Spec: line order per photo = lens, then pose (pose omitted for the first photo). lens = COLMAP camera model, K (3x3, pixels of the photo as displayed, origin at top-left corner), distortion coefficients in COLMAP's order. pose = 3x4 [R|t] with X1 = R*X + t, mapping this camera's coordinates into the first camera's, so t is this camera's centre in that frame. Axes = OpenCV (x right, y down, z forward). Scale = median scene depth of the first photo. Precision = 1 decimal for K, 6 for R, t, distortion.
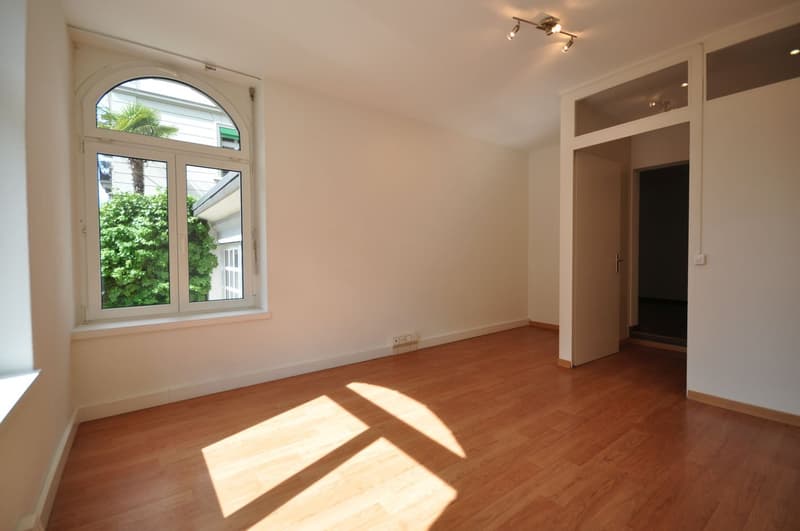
lens RADIAL K [[350.8, 0, 399.4], [0, 350.8, 262.7], [0, 0, 1]] dist [-0.000942, -0.001997]
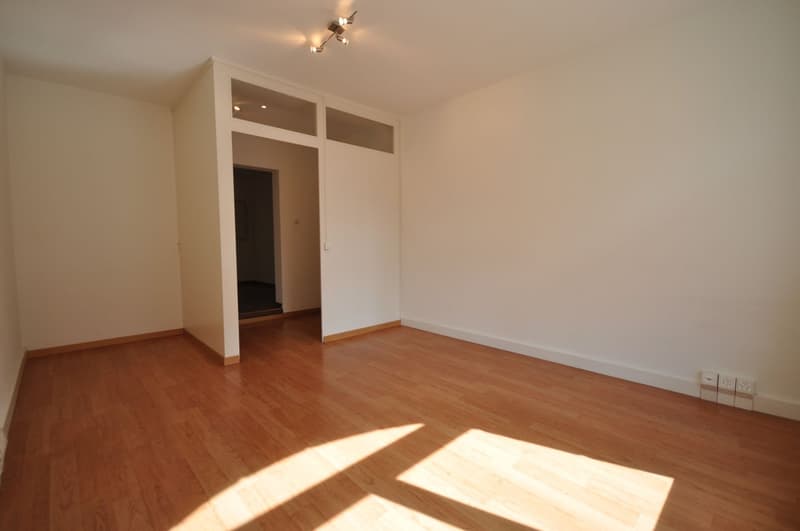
lens RADIAL K [[350.8, 0, 392.7], [0, 350.8, 264.9], [0, 0, 1]] dist [-0.000942, -0.001997]
pose [[-0.112036, -0.061597, 0.991793, -0.877494], [0.030582, 0.997390, 0.065399, -0.023175], [-0.993233, 0.037658, -0.109860, 1.204945]]
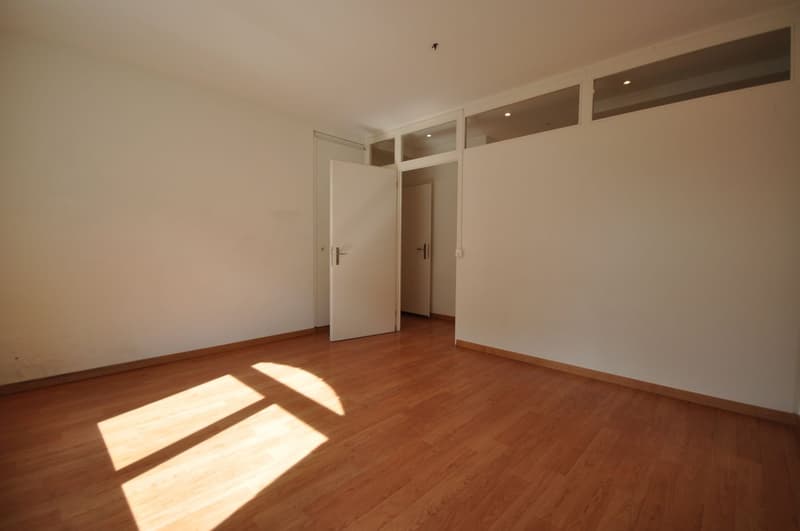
lens RADIAL K [[350.8, 0, 398.5], [0, 350.8, 262.0], [0, 0, 1]] dist [-0.000942, -0.001997]
pose [[0.985259, 0.013562, 0.170532, 0.156007], [-0.017063, 0.999672, 0.019083, 0.001525], [-0.170218, -0.021712, 0.985167, -0.205201]]
